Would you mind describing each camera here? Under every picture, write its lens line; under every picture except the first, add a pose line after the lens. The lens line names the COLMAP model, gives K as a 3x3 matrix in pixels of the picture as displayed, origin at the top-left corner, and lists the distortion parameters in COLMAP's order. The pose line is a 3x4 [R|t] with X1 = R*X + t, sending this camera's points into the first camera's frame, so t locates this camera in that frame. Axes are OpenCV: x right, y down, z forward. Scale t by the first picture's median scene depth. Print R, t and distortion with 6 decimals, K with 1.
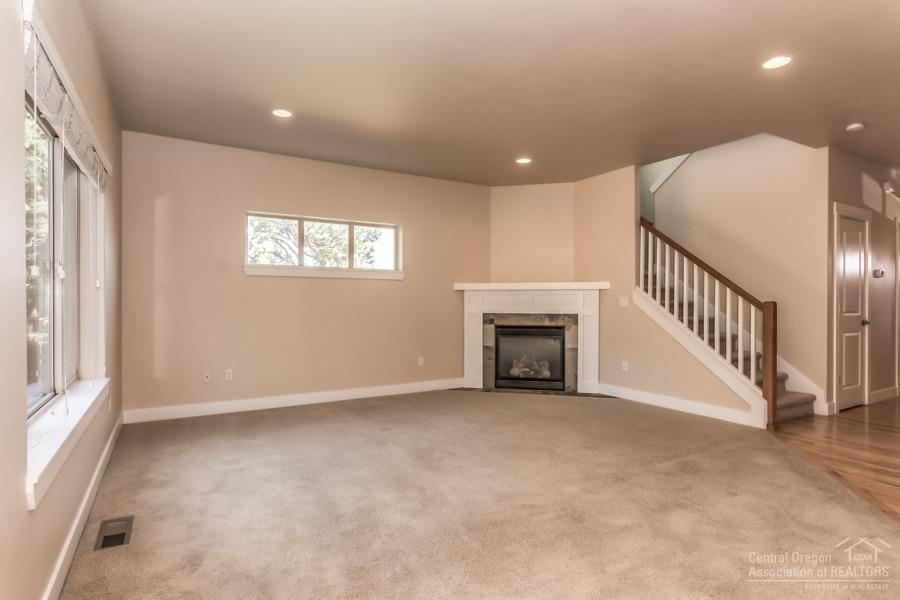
lens RADIAL K [[460.1, 0, 437.7], [0, 460.1, 301.9], [0, 0, 1]] dist [0.001627, 0.000526]
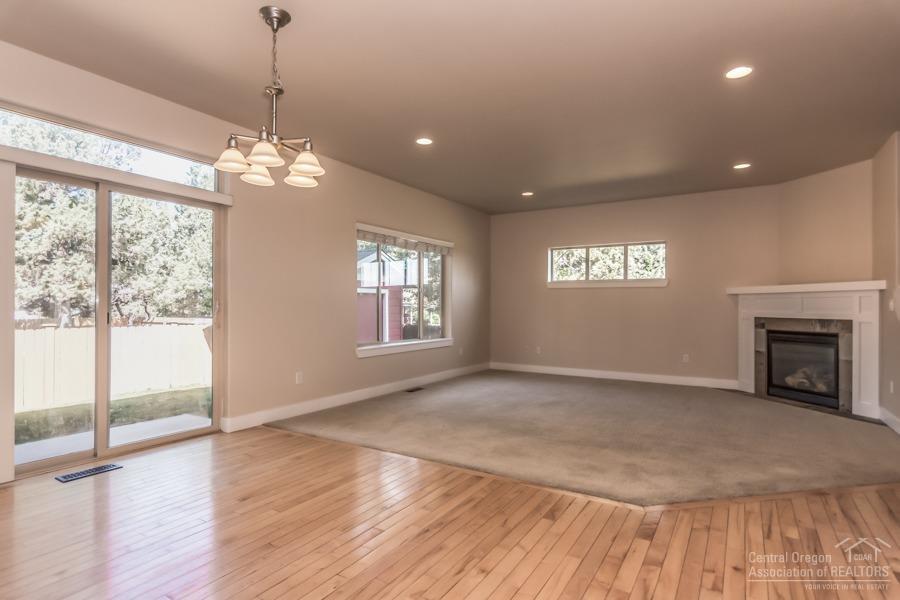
lens RADIAL K [[472.8, 0, 450.1], [0, 472.8, 303.1], [0, 0, 1]] dist [-0.001461, 0.000099]
pose [[0.473788, -0.004534, -0.880627, 0.703281], [0.001370, 0.999989, -0.004411, -0.001784], [0.880638, 0.000883, 0.473789, -0.052330]]
